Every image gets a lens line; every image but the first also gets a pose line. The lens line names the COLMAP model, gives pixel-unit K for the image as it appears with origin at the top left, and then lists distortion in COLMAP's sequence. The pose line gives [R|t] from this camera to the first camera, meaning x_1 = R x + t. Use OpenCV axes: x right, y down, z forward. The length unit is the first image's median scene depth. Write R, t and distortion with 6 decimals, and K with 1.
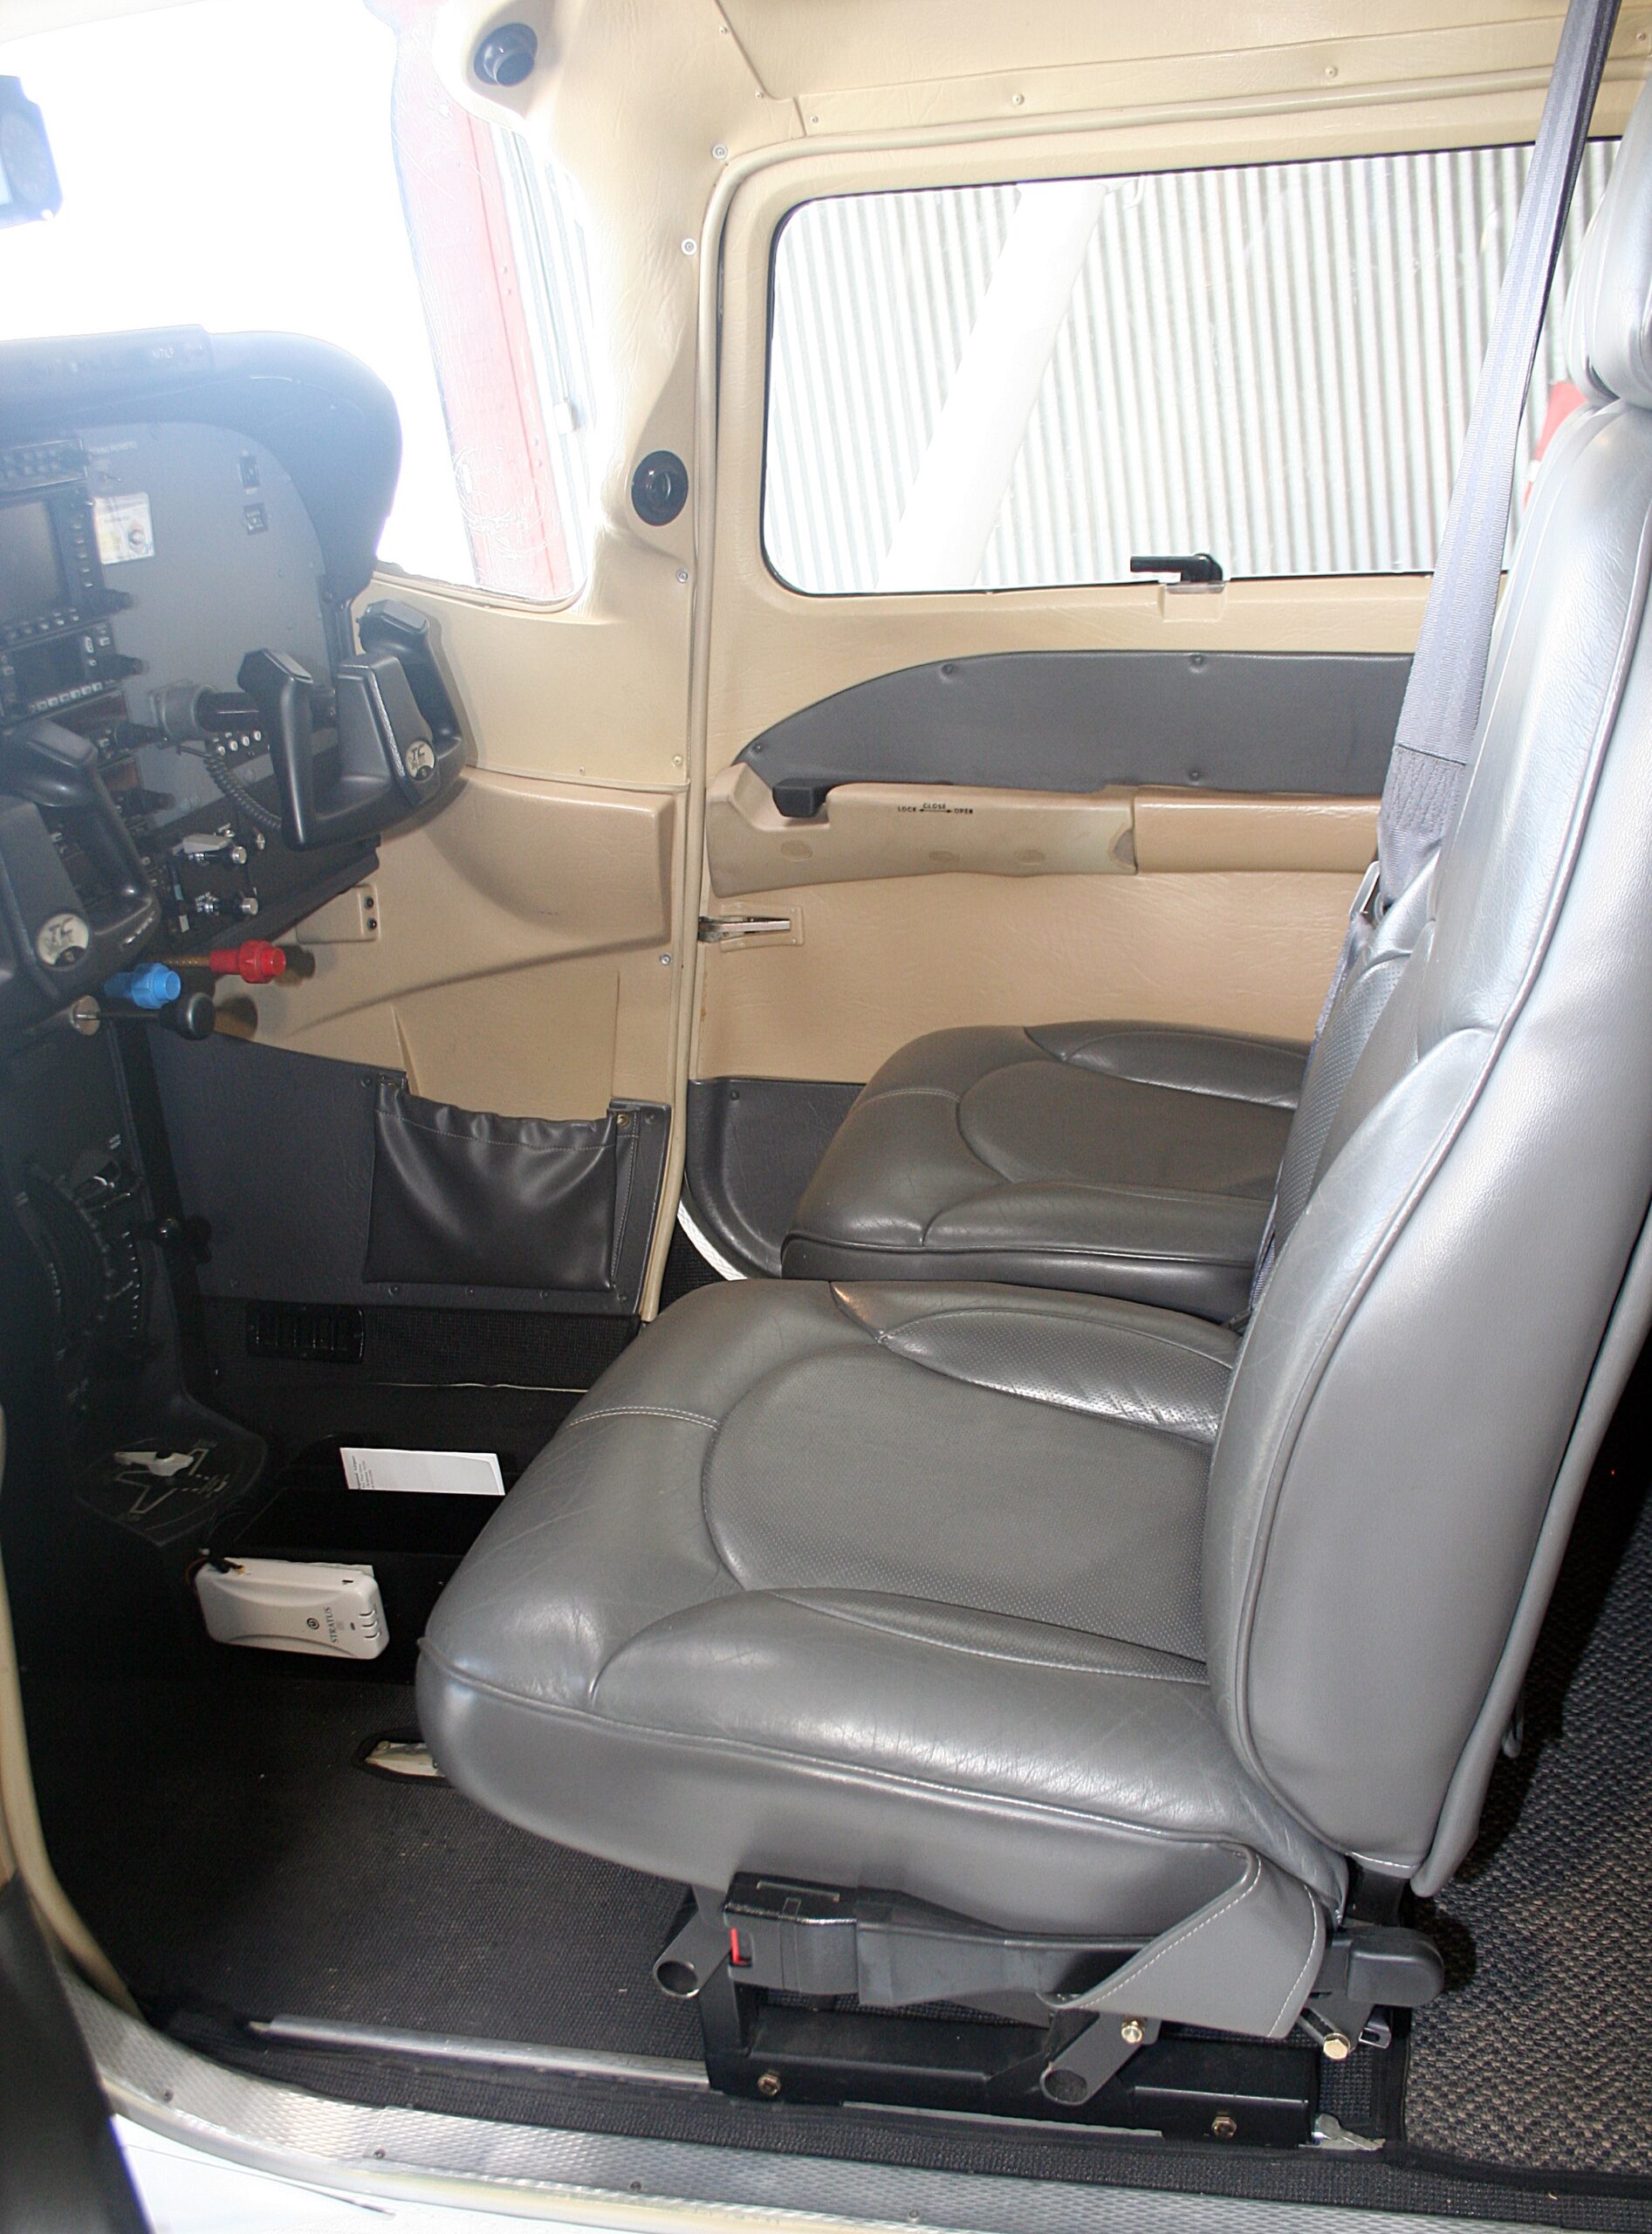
lens RADIAL K [[2097.1, 0, 827.6], [0, 2097.1, 1183.7], [0, 0, 1]] dist [-0.159176, 0.138909]
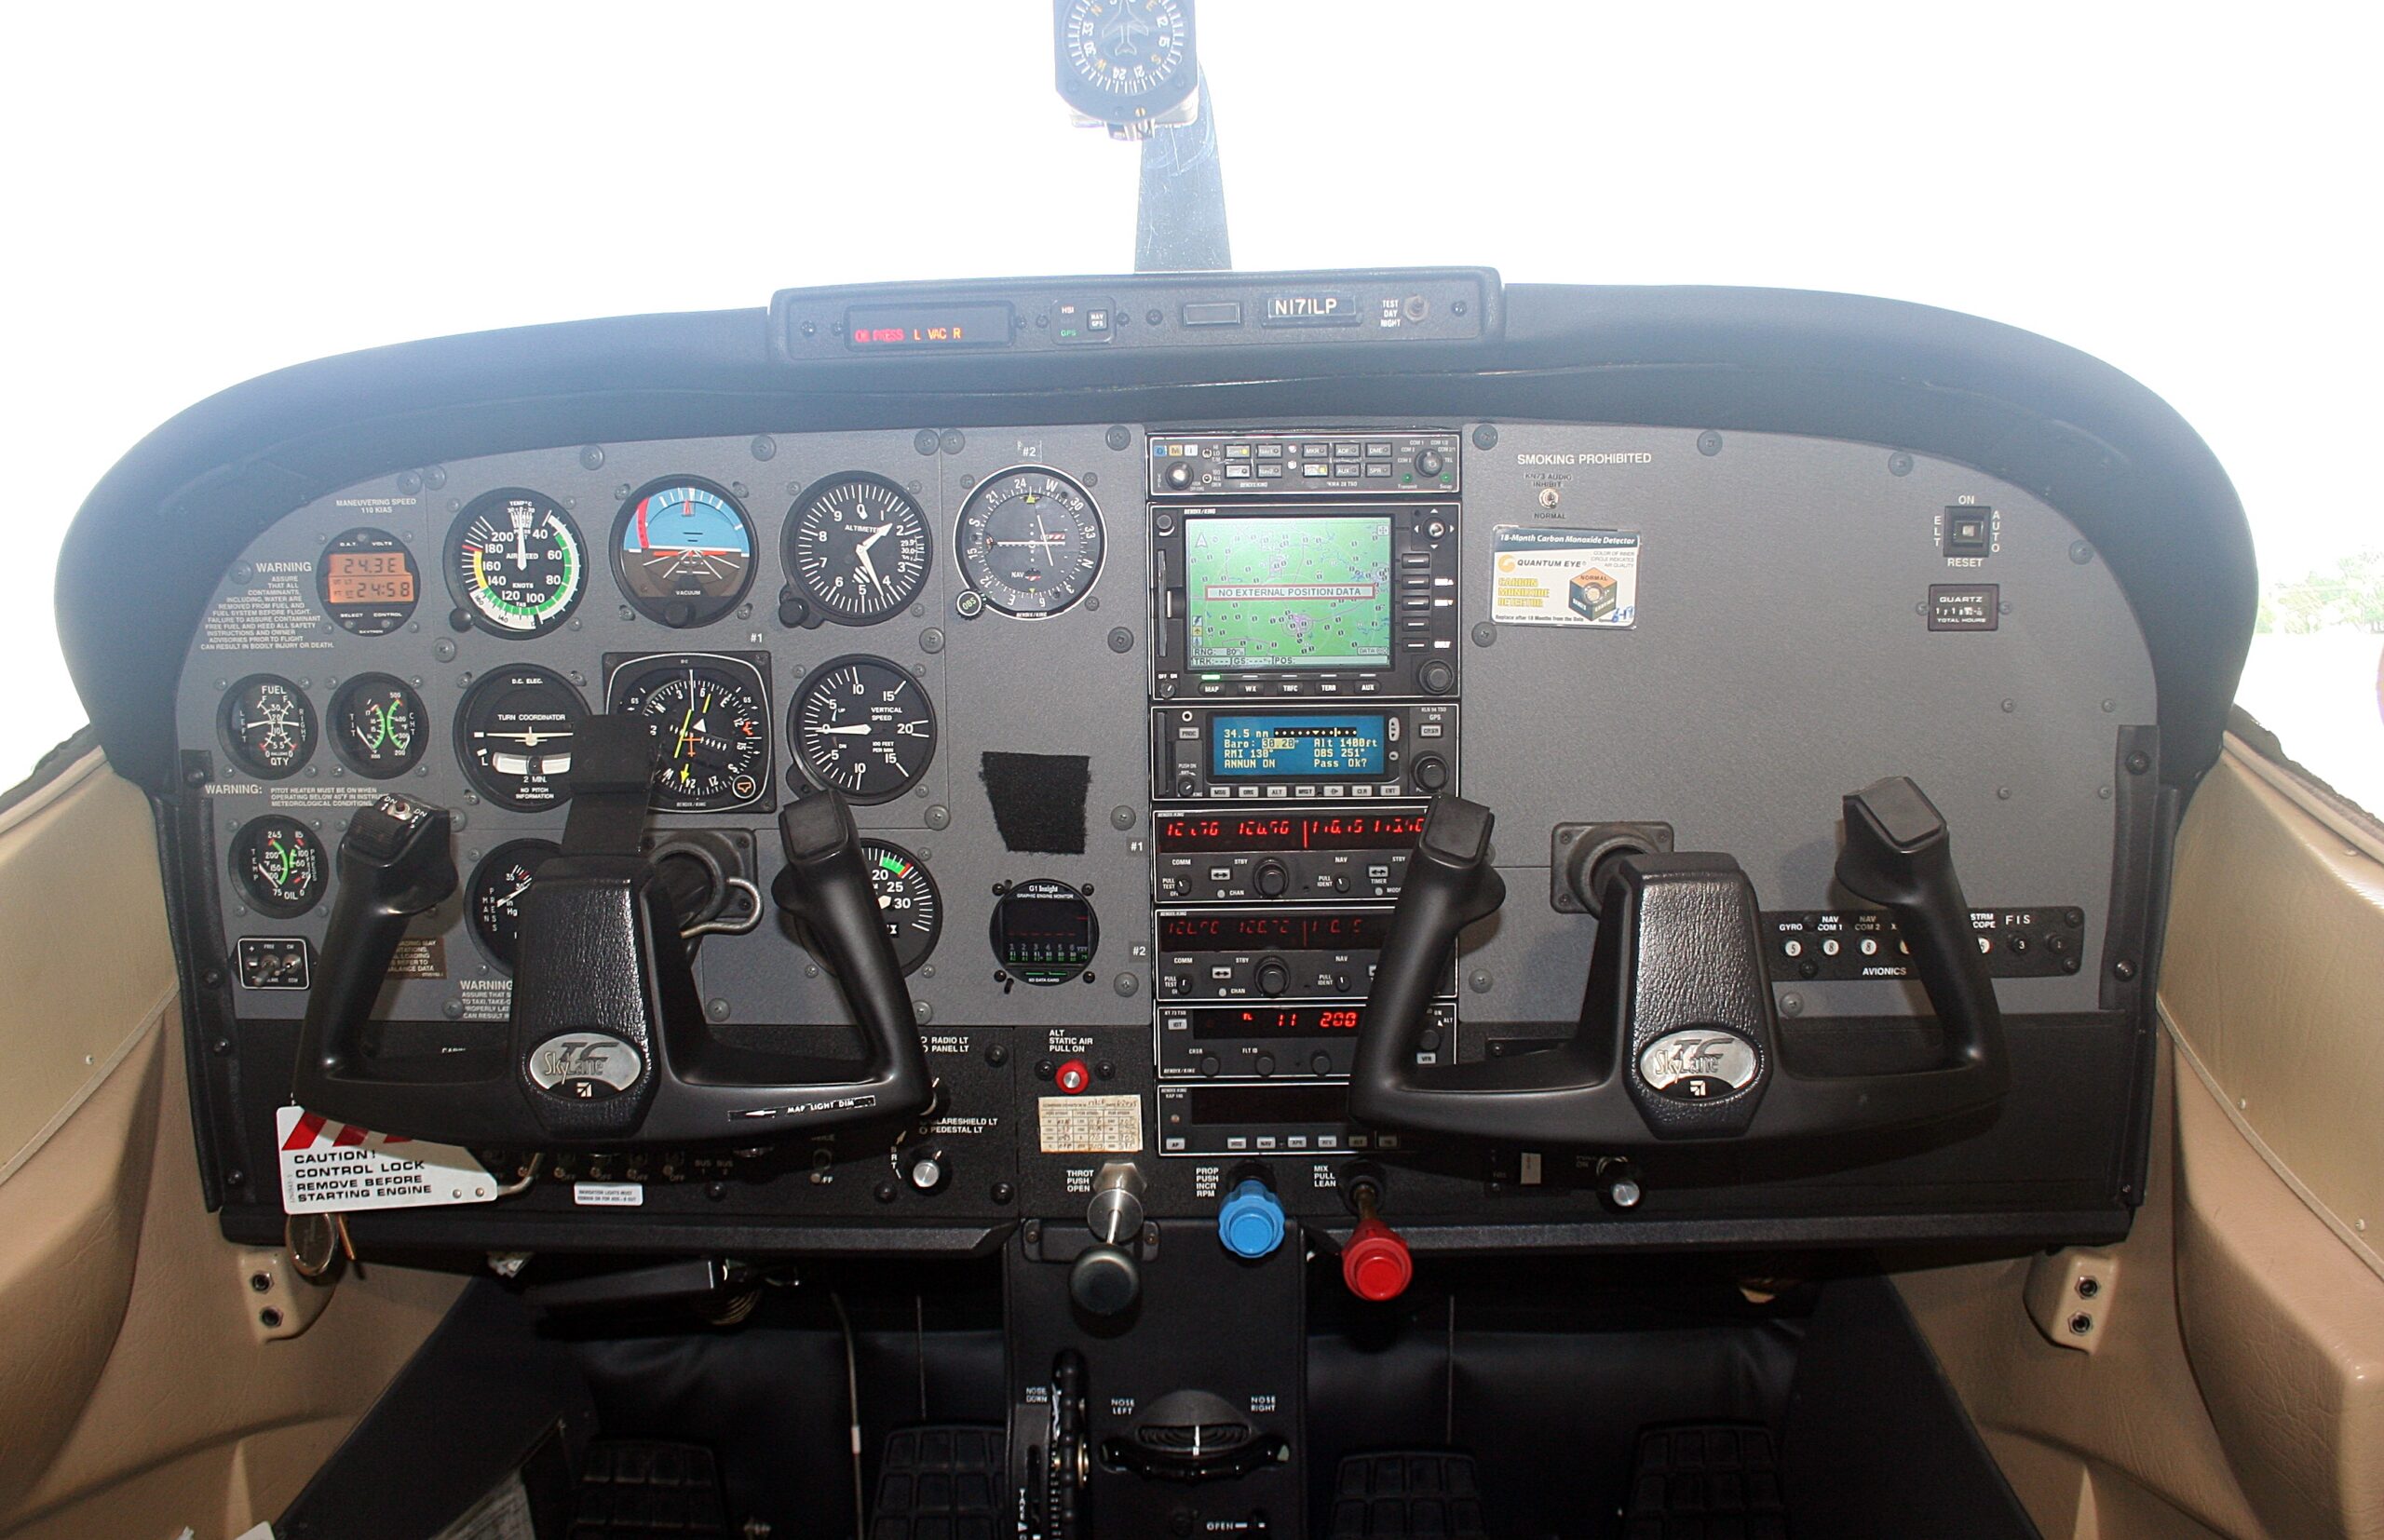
lens RADIAL K [[2000.0, 0, 1192.0], [0, 2000.0, 770.0], [0, 0, 1]] dist [-0.130150, -0.002071]
pose [[0.240103, 0.193467, -0.951274, 0.241645], [-0.385341, 0.918421, 0.089525, -0.269017], [0.890990, 0.345070, 0.295066, 0.707274]]
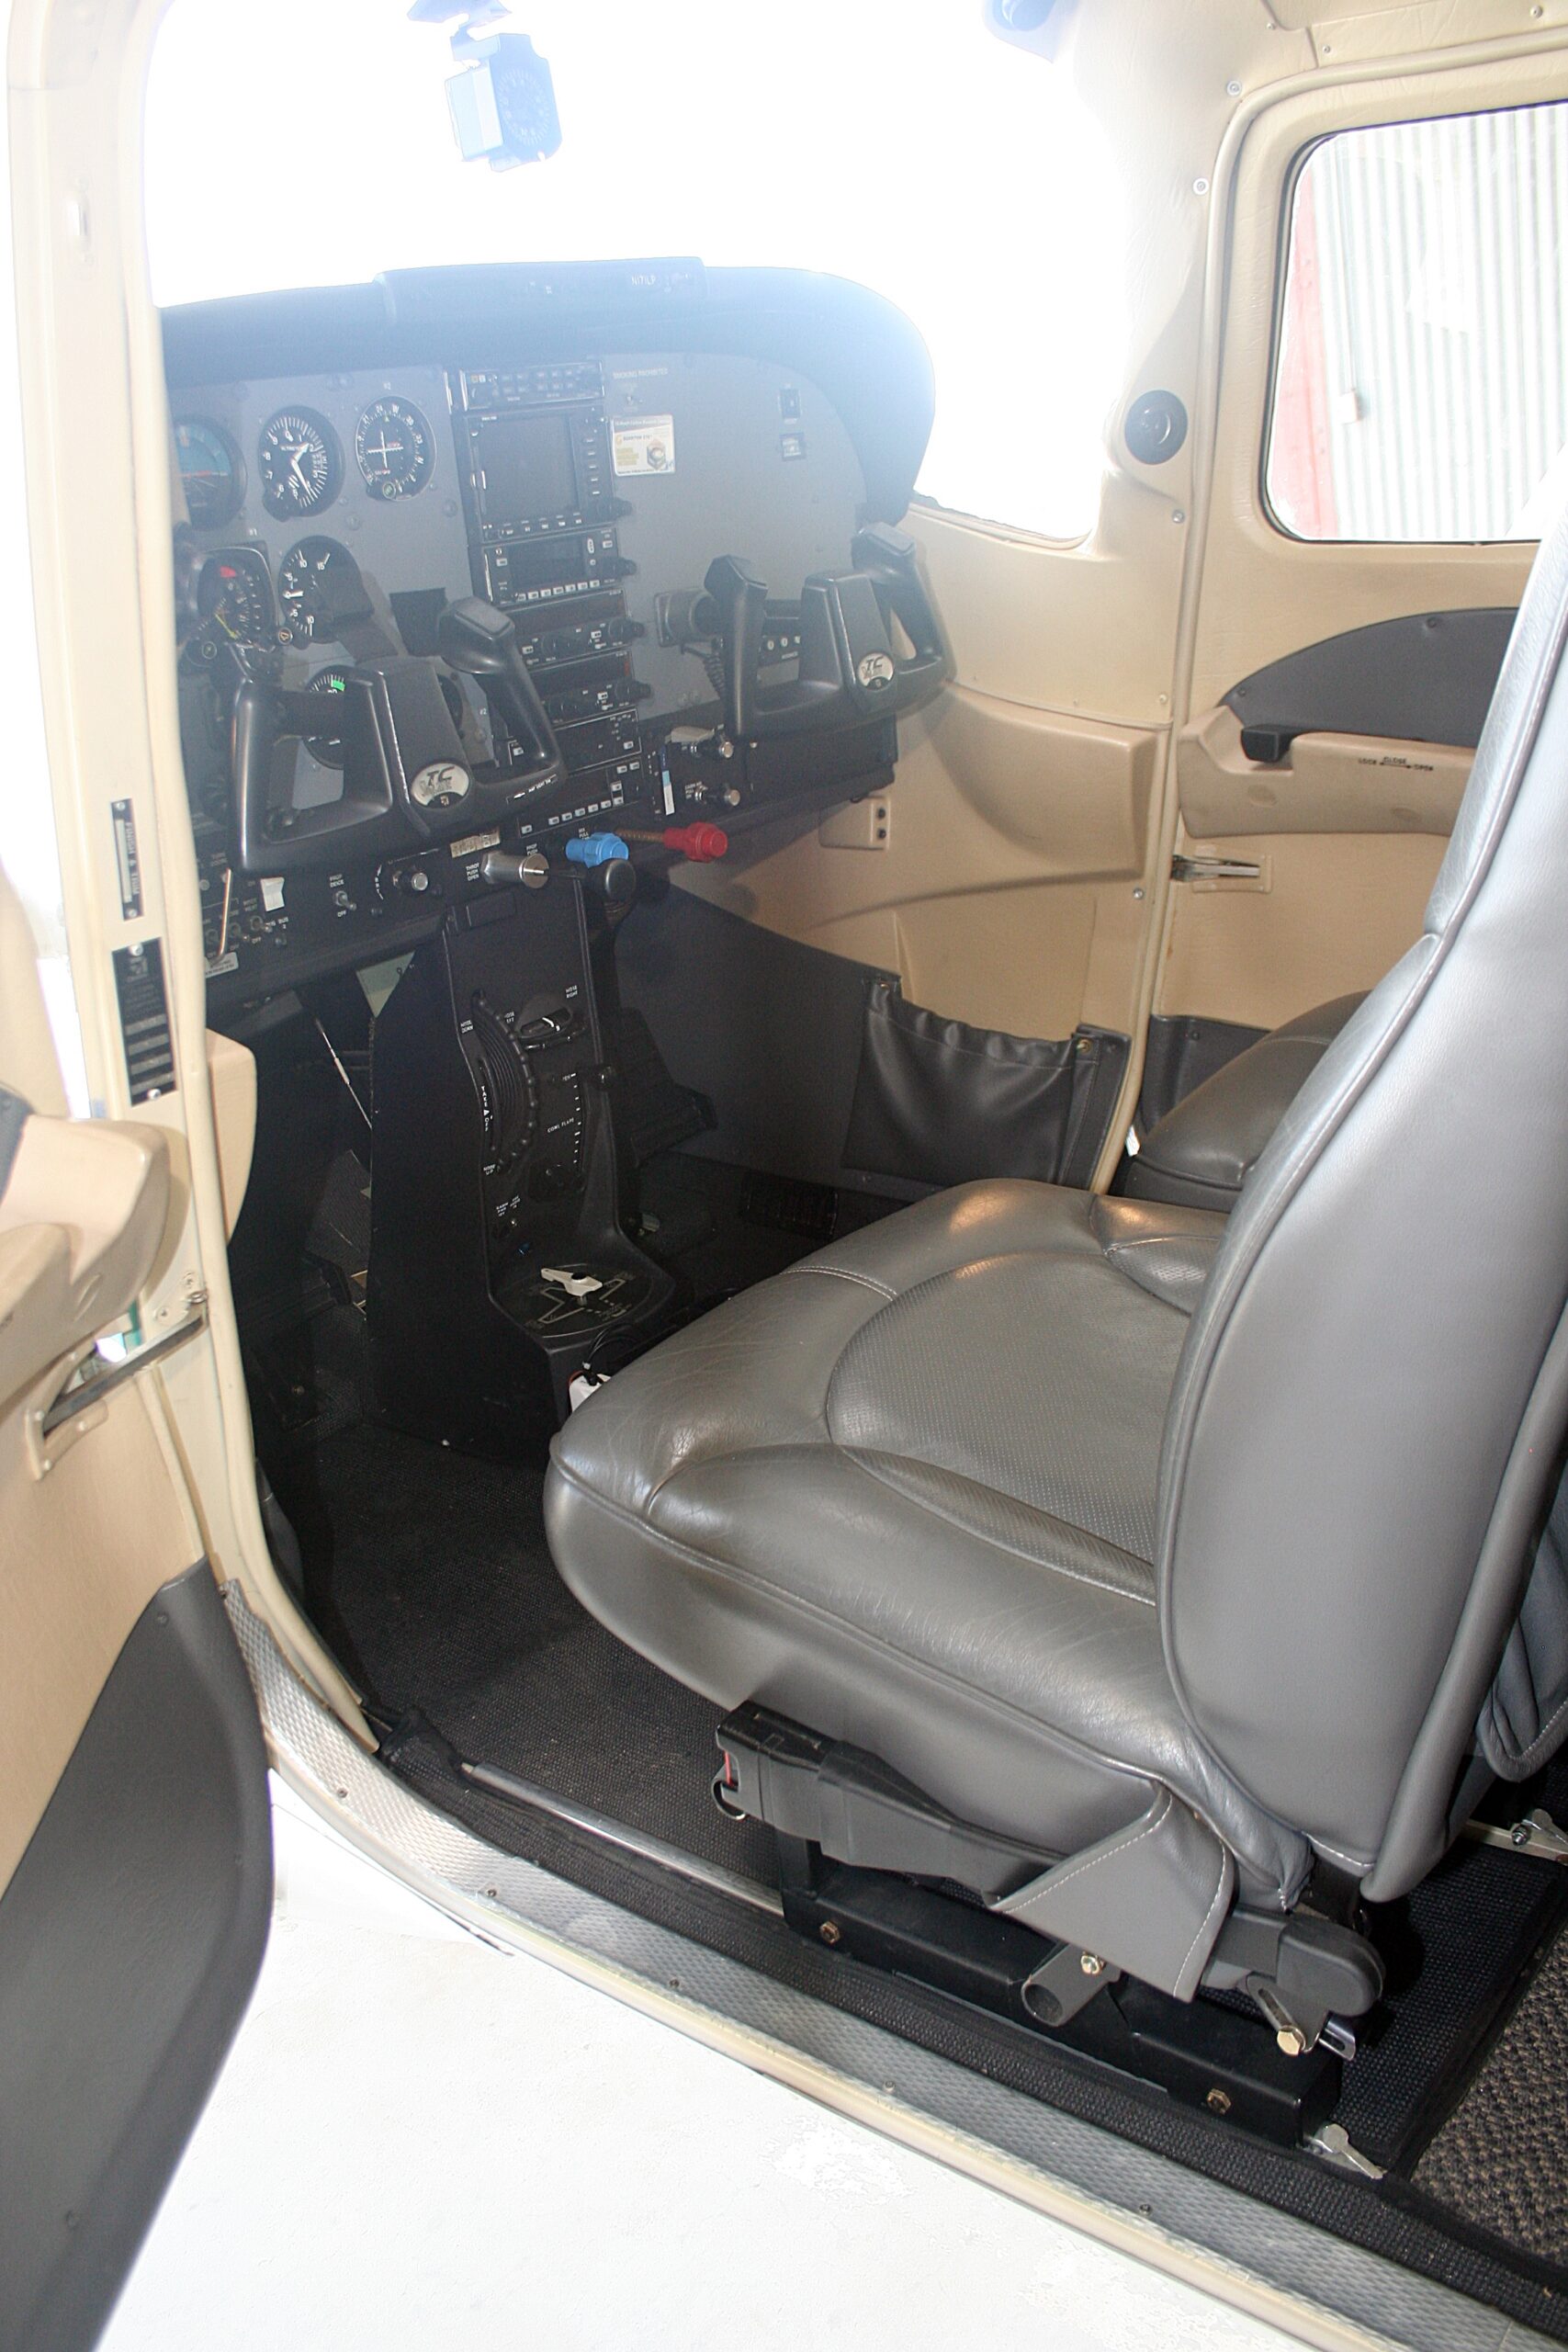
lens RADIAL K [[1988.4, 0, 784.0], [0, 1988.4, 1176.0], [0, 0, 1]] dist [-0.158619, 0.134207]
pose [[0.911628, 0.149808, -0.382743, 0.187401], [-0.144315, 0.988588, 0.043205, 0.015542], [0.384848, 0.015849, 0.922844, 0.051596]]
